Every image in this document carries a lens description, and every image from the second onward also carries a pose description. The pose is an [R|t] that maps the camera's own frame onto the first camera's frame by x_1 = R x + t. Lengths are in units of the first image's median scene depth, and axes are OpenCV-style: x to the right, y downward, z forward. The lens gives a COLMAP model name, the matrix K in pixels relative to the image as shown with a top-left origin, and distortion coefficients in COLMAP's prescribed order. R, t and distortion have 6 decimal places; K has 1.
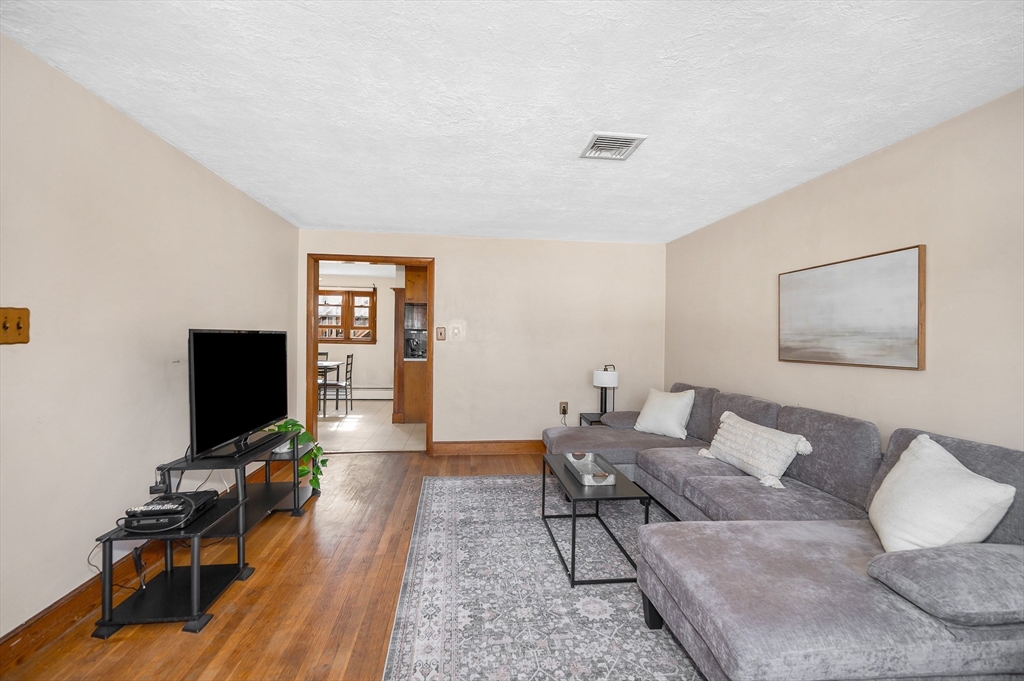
lens RADIAL K [[426.4, 0, 519.8], [0, 426.4, 338.5], [0, 0, 1]] dist [-0.002909, 0.000660]
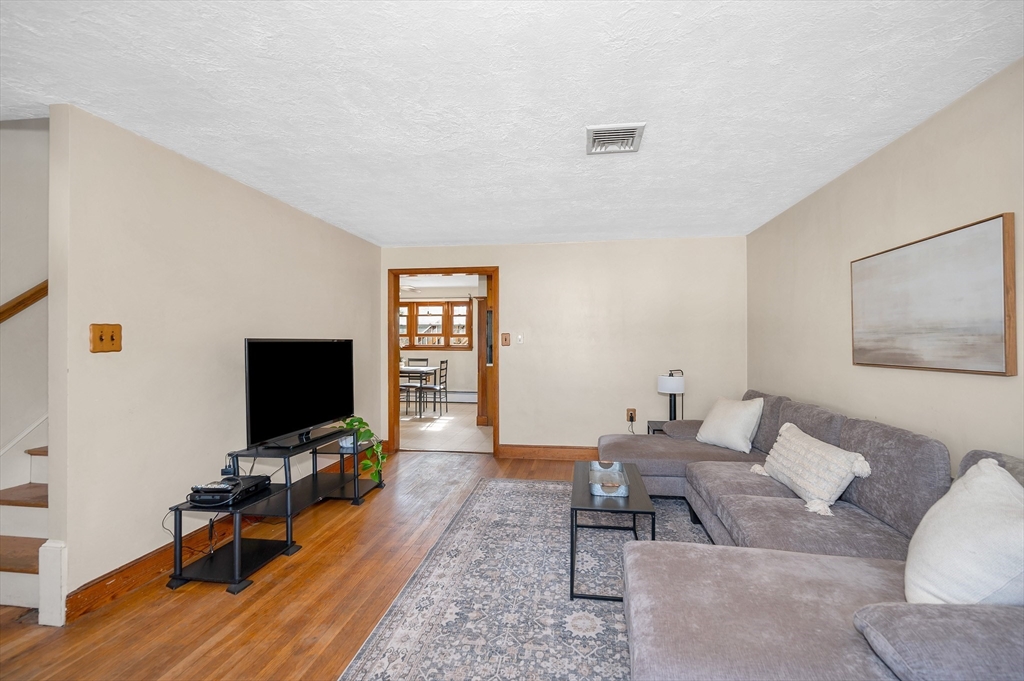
lens RADIAL K [[426.4, 0, 535.9], [0, 426.4, 339.4], [0, 0, 1]] dist [-0.002909, 0.000660]
pose [[0.969051, -0.016678, -0.246295, 0.280420], [0.013760, 0.999813, -0.013564, 0.007000], [0.246475, 0.009756, 0.969100, 0.039778]]
